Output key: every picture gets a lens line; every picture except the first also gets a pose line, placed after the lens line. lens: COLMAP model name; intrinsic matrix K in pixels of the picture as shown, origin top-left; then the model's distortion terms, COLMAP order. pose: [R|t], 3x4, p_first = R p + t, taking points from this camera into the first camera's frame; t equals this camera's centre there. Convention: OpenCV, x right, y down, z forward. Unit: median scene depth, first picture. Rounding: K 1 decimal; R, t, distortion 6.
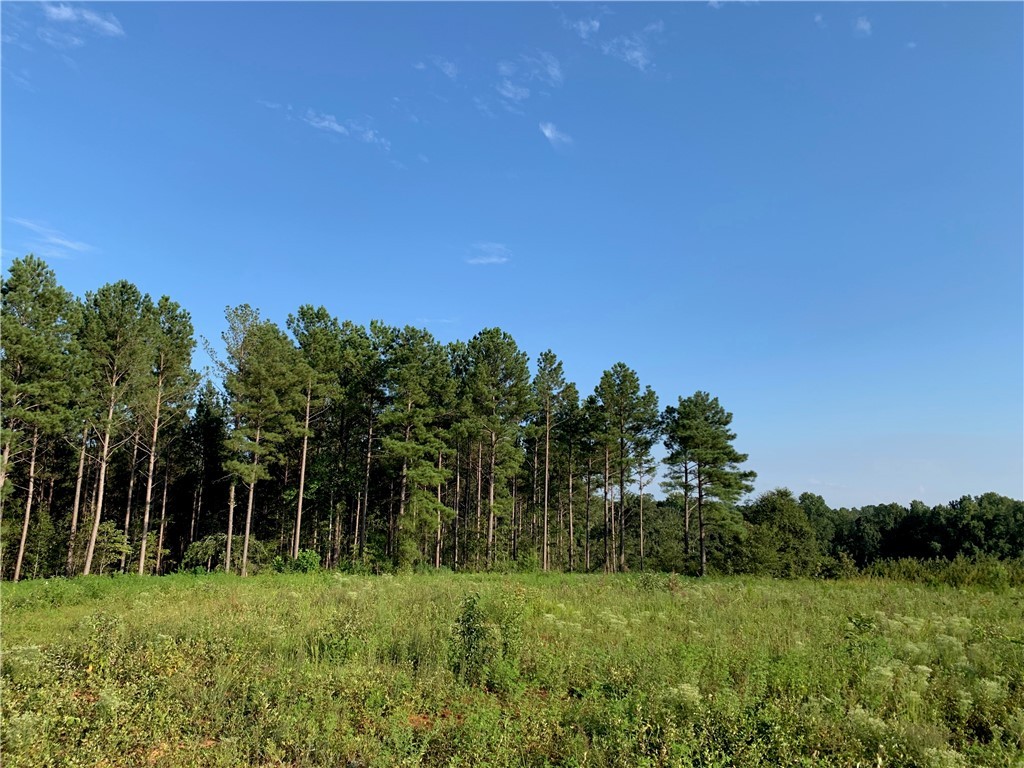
lens RADIAL K [[772.2, 0, 496.1], [0, 772.2, 368.4], [0, 0, 1]] dist [0.071816, -0.105053]
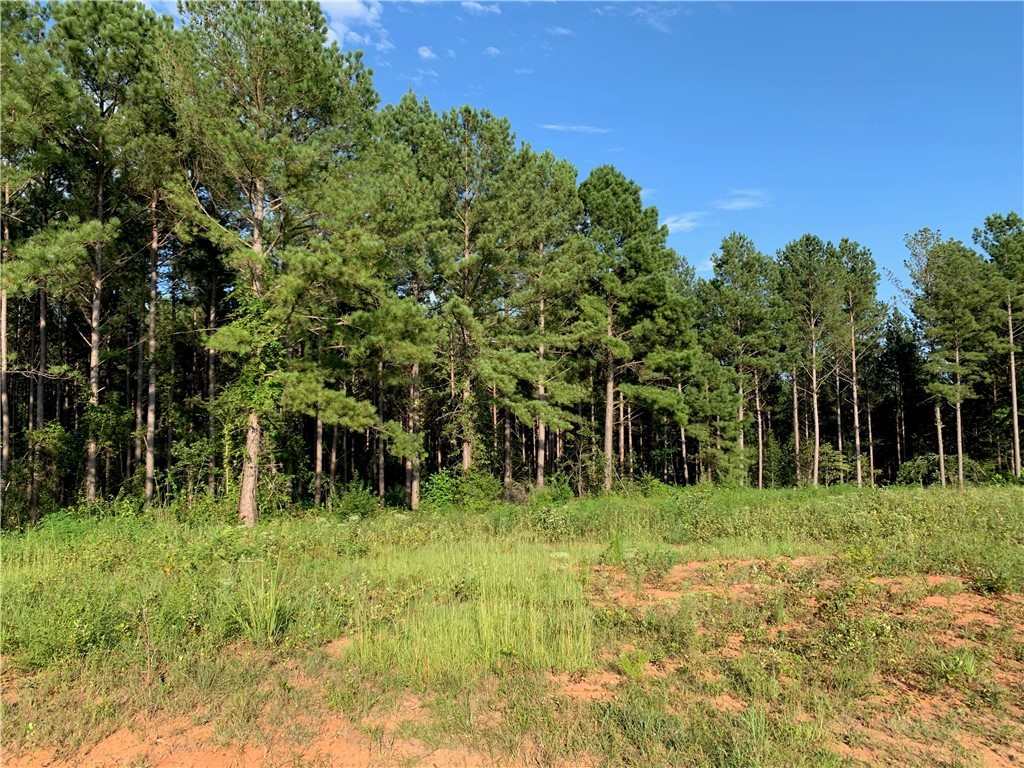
lens RADIAL K [[775.7, 0, 494.5], [0, 775.7, 385.5], [0, 0, 1]] dist [-0.000770, -0.008785]
pose [[0.668452, -0.086054, -0.738760, 0.029019], [0.166437, 0.985402, 0.035814, -0.011264], [0.724893, -0.146896, 0.673016, -0.108951]]
